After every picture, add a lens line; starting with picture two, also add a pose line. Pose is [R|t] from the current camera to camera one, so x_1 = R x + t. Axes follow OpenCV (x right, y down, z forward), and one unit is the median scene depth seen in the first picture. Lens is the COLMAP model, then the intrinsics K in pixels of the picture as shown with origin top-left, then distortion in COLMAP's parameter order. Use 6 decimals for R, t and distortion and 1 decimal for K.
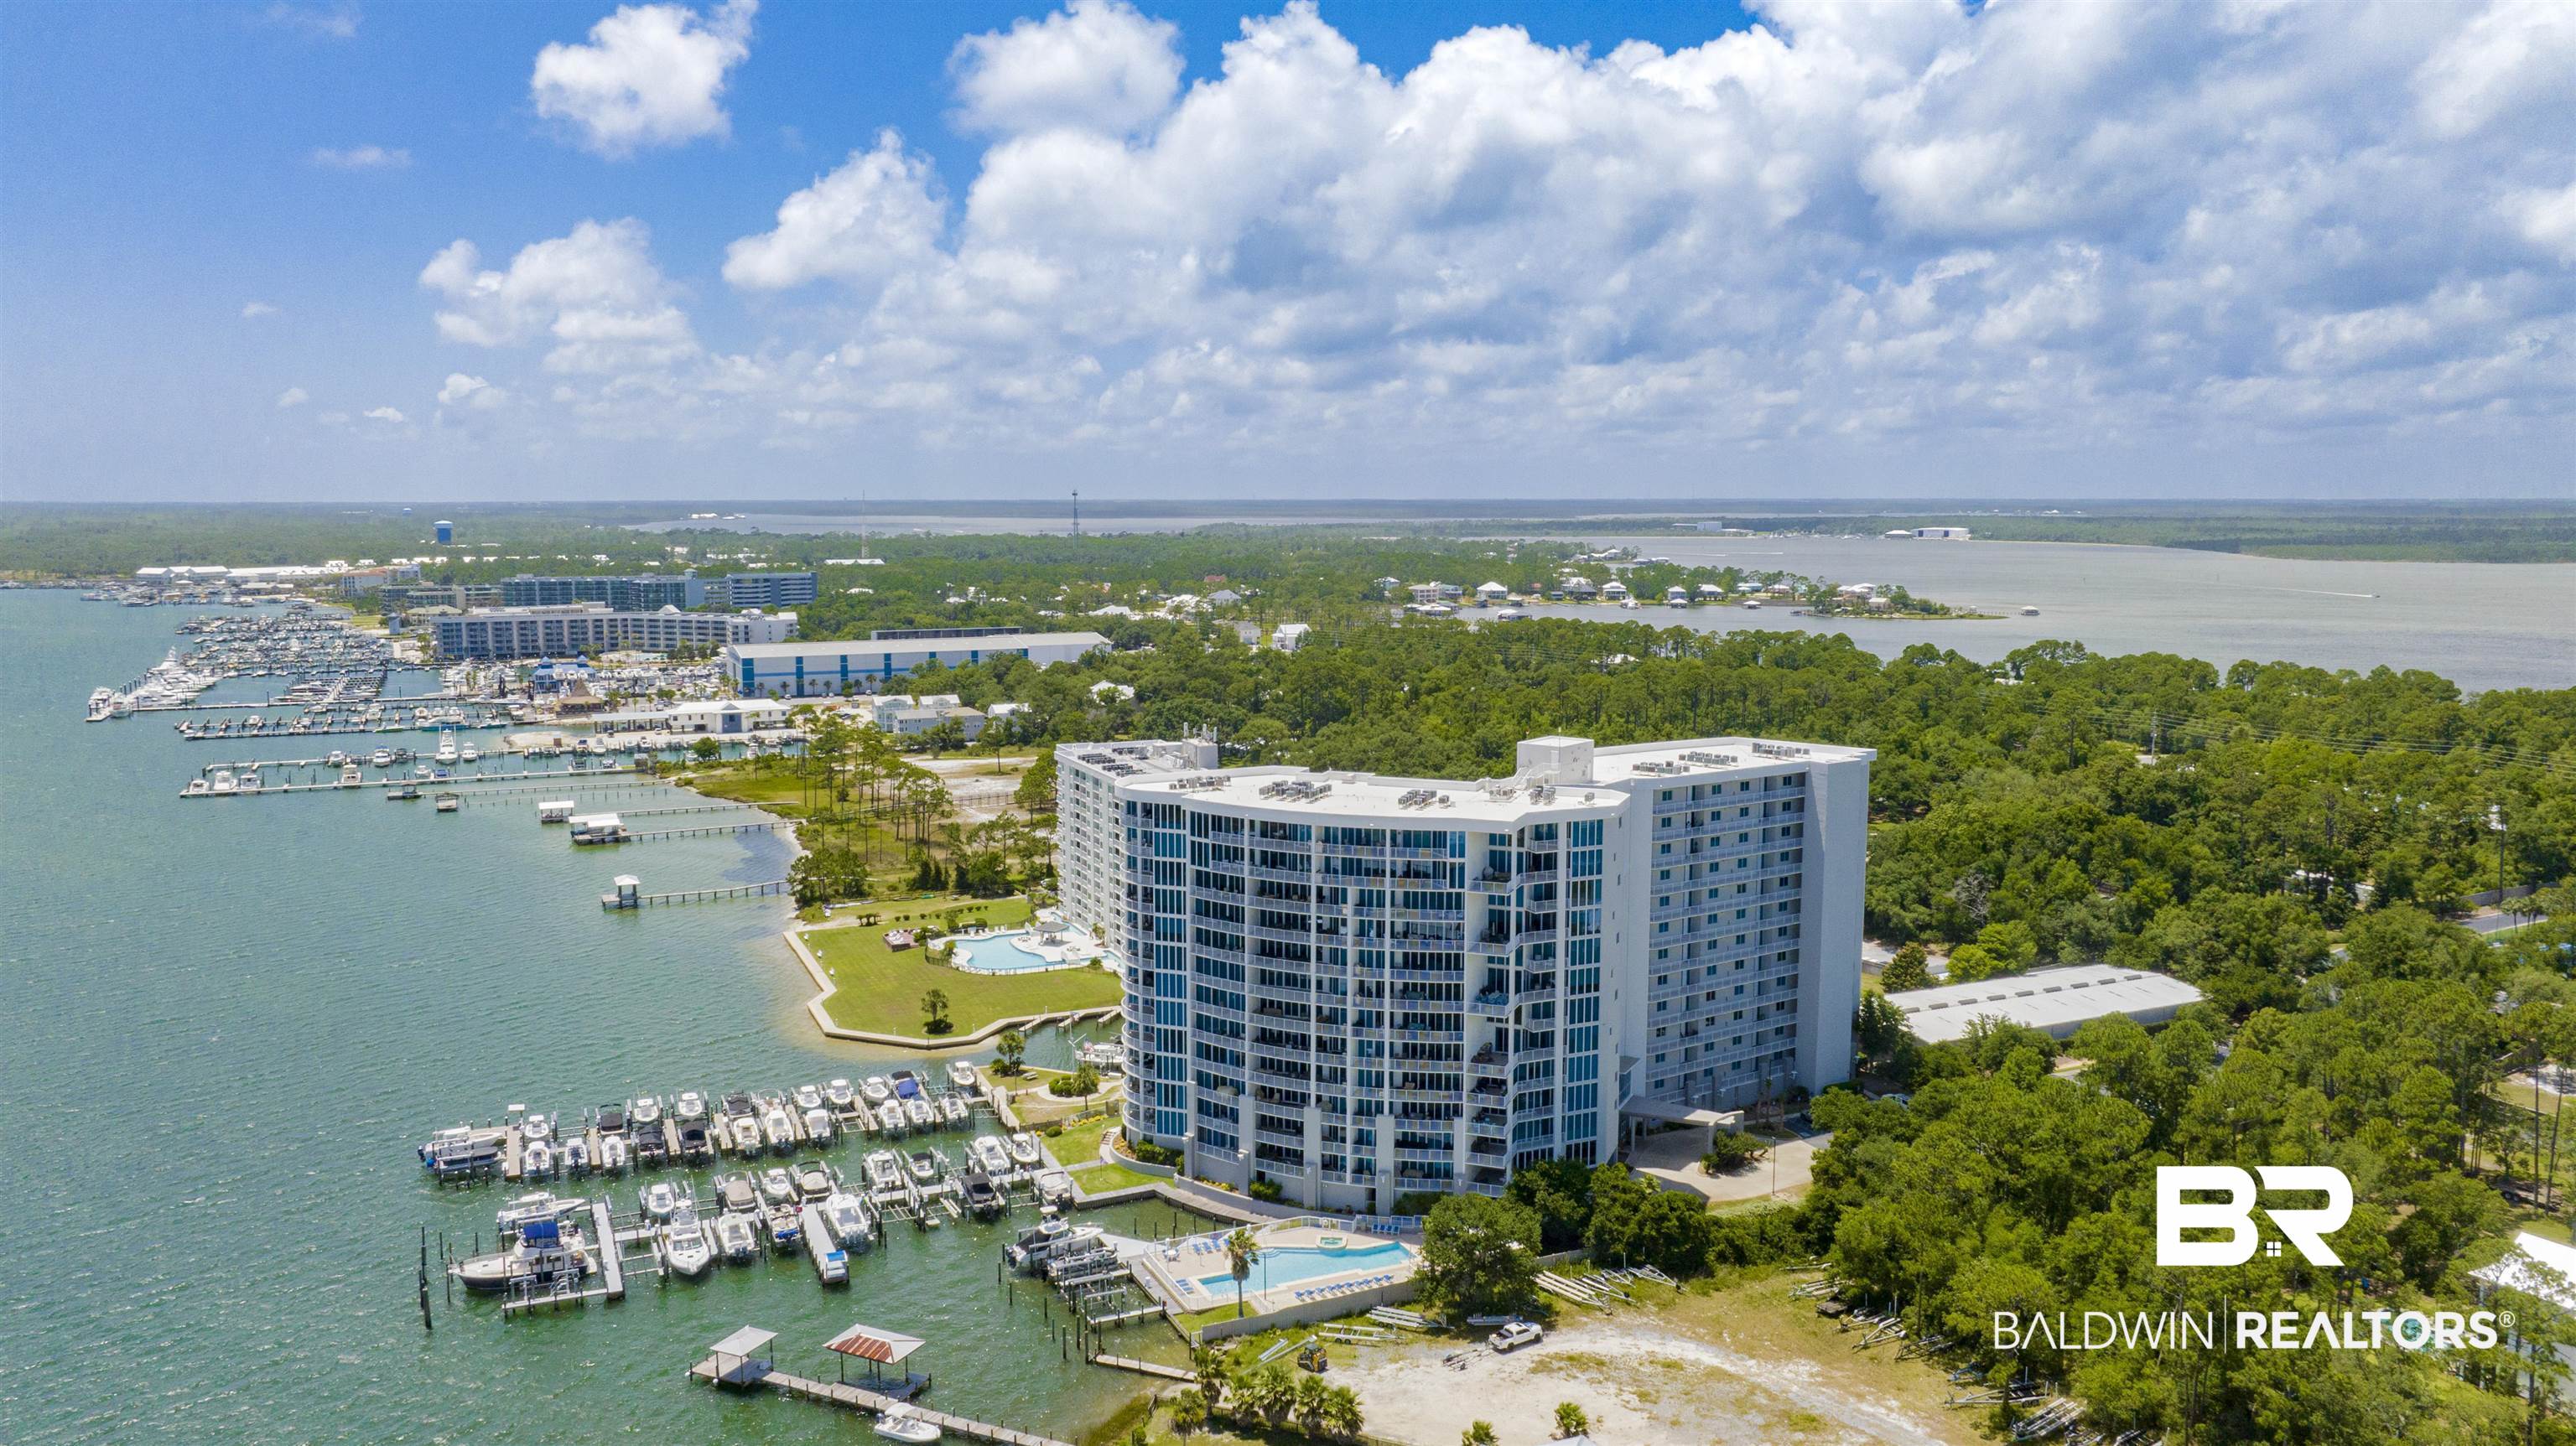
lens RADIAL K [[1816.5, 0, 1288.0], [0, 1816.5, 723.0], [0, 0, 1]] dist [-0.035583, 0.055637]
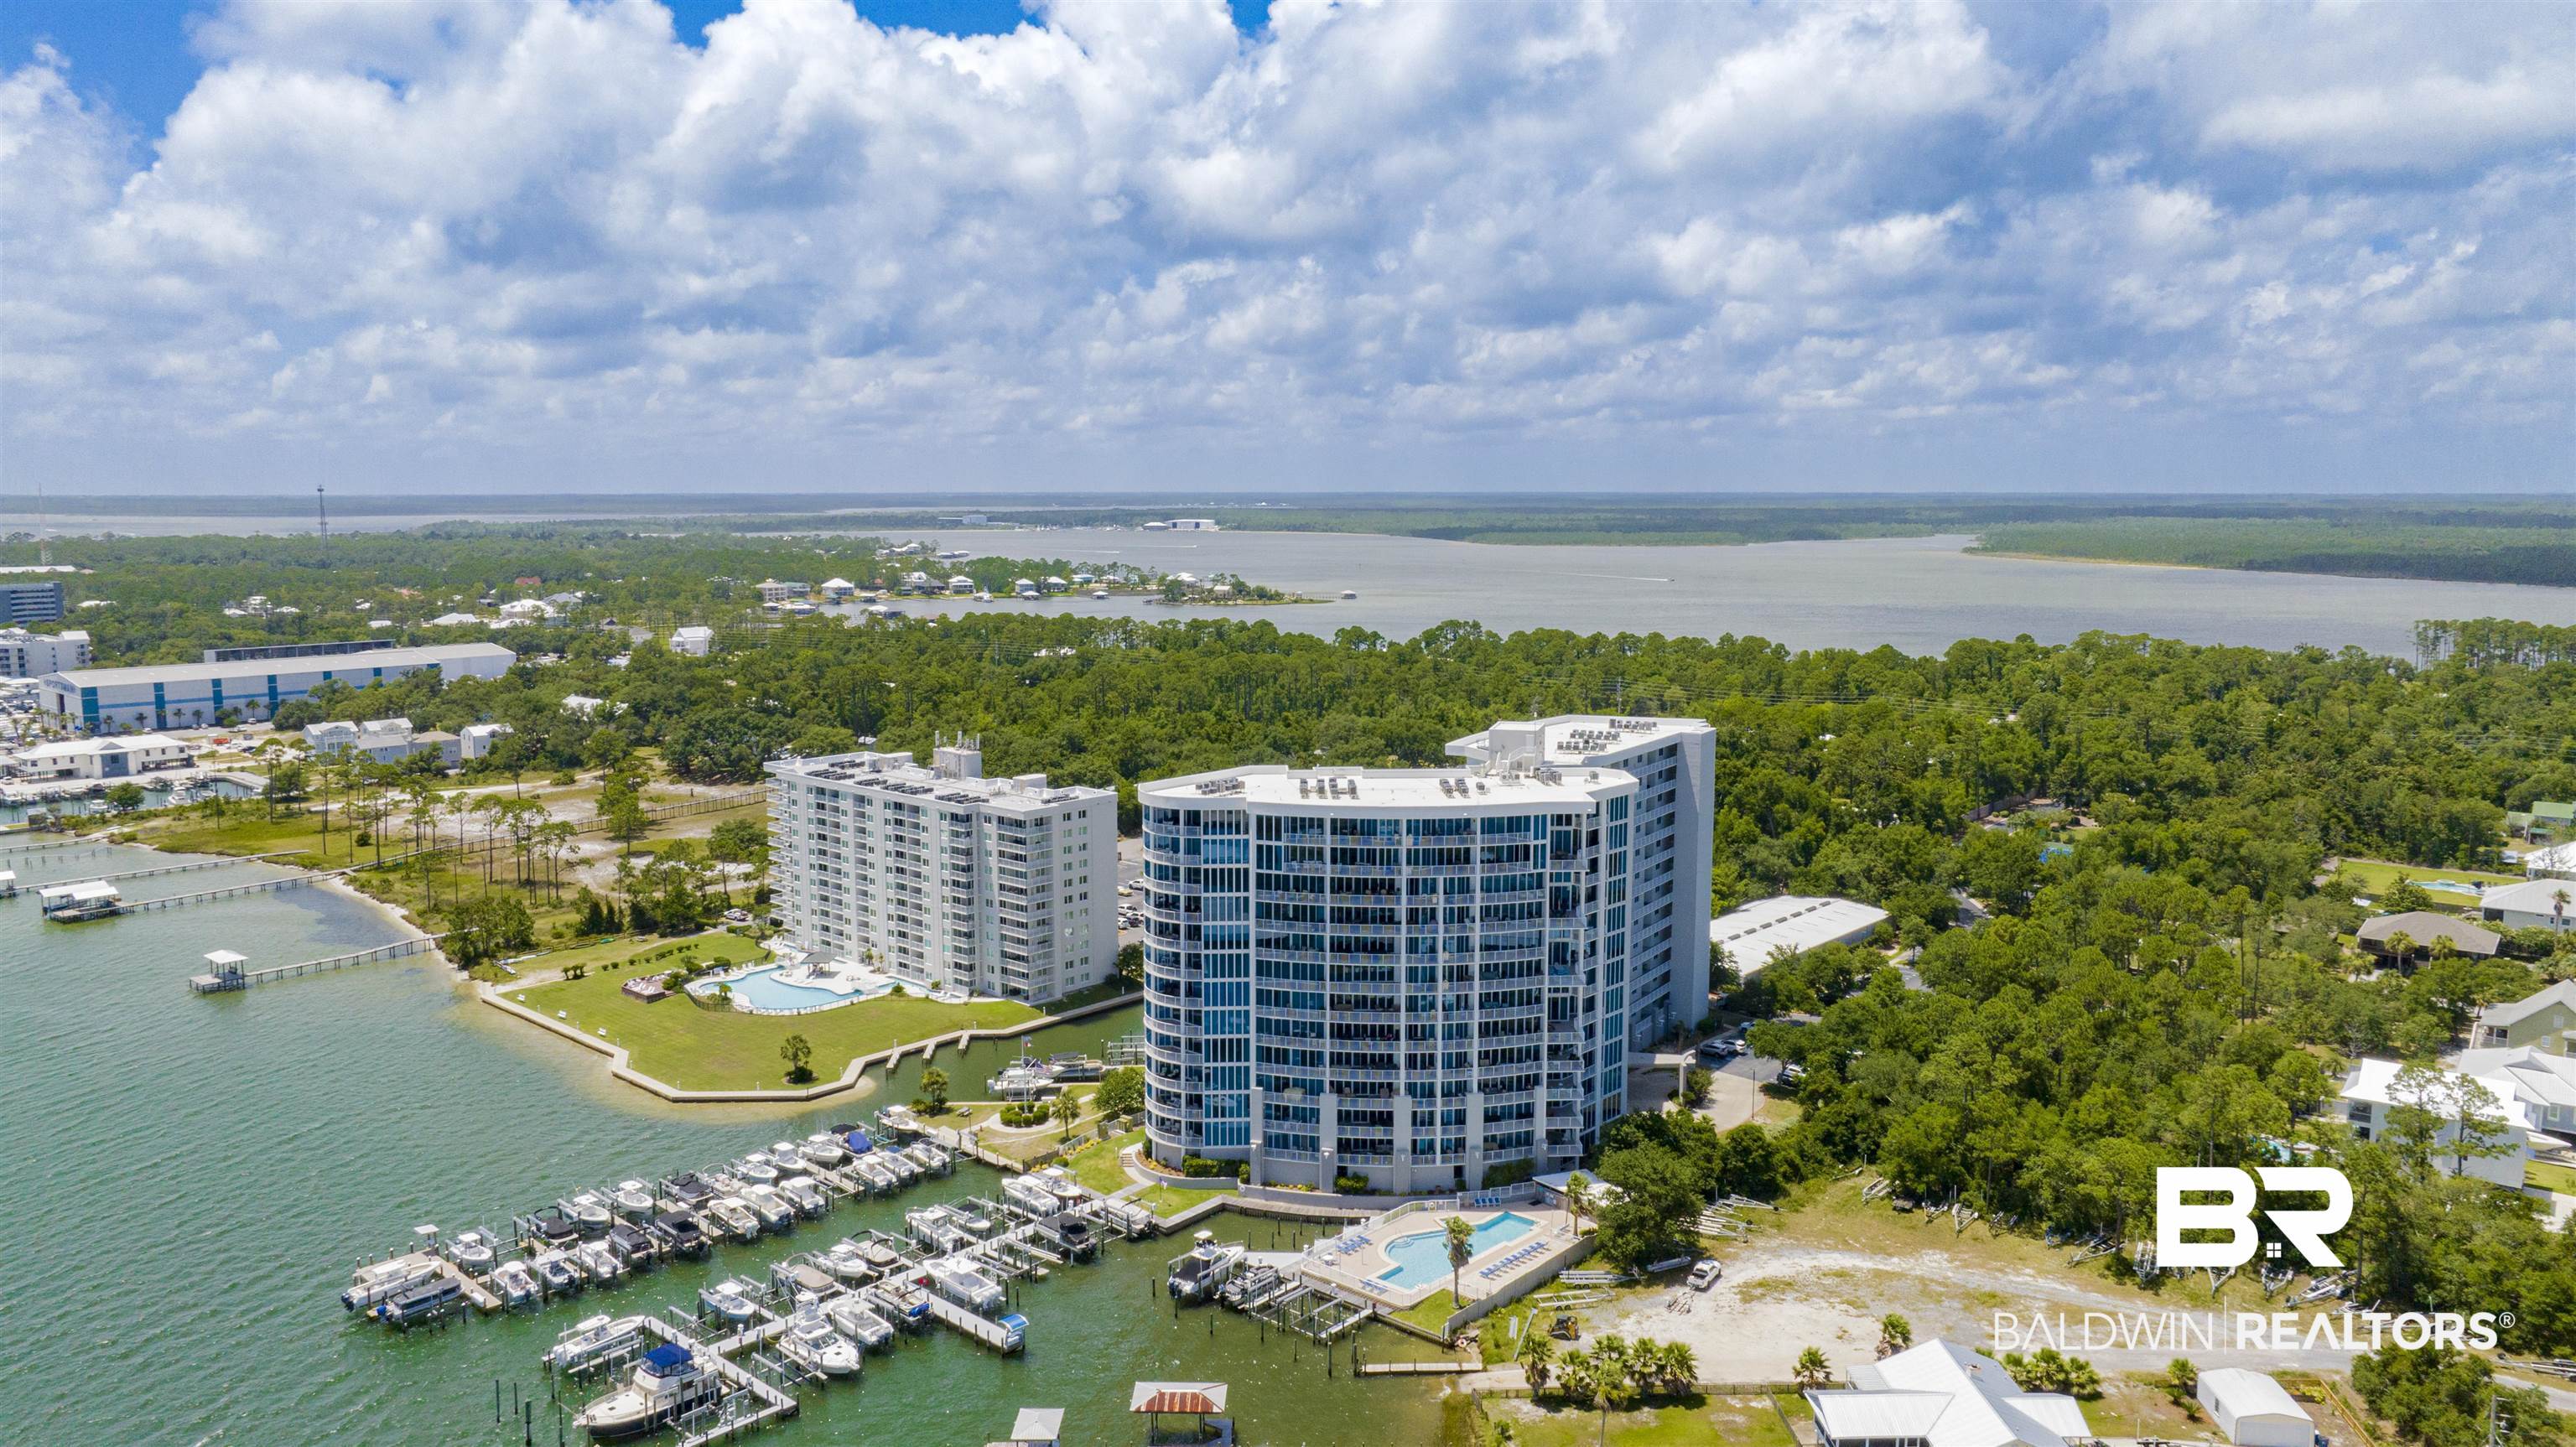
lens RADIAL K [[1786.3, 0, 1288.2], [0, 1786.3, 805.8], [0, 0, 1]] dist [-0.015187, 0.002130]
pose [[0.916244, -0.069082, 0.394620, -0.264981], [0.049038, 0.996953, 0.060669, -0.008581], [-0.397609, -0.036237, 0.916839, 0.070631]]
